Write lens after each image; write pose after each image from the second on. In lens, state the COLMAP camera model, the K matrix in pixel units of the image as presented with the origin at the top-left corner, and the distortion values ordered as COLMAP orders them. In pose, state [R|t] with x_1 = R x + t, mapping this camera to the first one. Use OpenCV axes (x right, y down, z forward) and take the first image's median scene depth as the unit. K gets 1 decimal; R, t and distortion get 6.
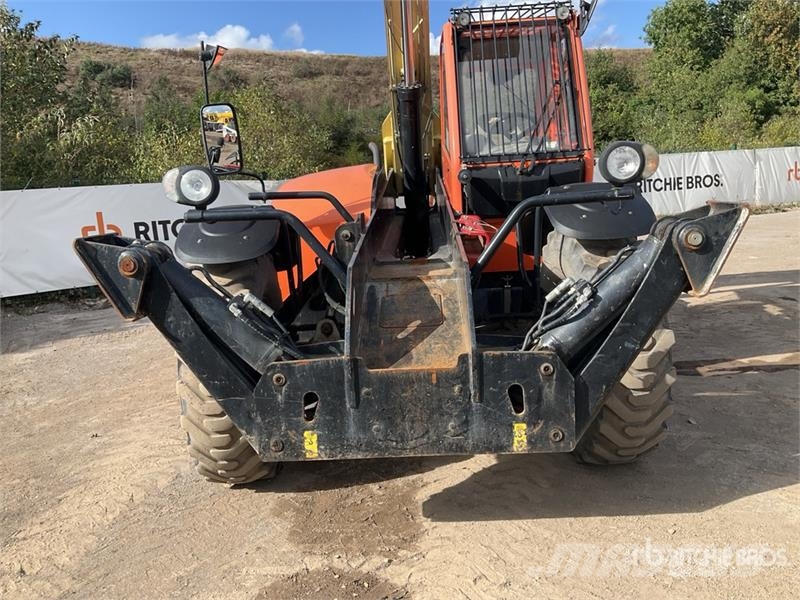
lens RADIAL K [[664.5, 0, 395.8], [0, 664.5, 301.8], [0, 0, 1]] dist [0.077020, -0.149541]
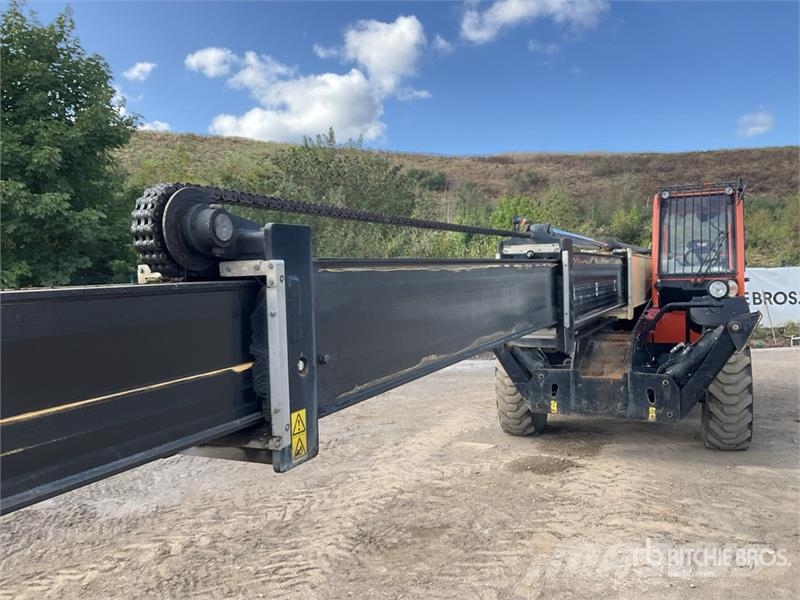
lens RADIAL K [[664.5, 0, 395.8], [0, 664.5, 301.8], [0, 0, 1]] dist [0.077020, -0.149541]
pose [[0.909776, 0.046857, -0.412447, 0.264730], [-0.102006, 0.988377, -0.112718, 0.148466], [0.402371, 0.144620, 0.903981, -1.150112]]
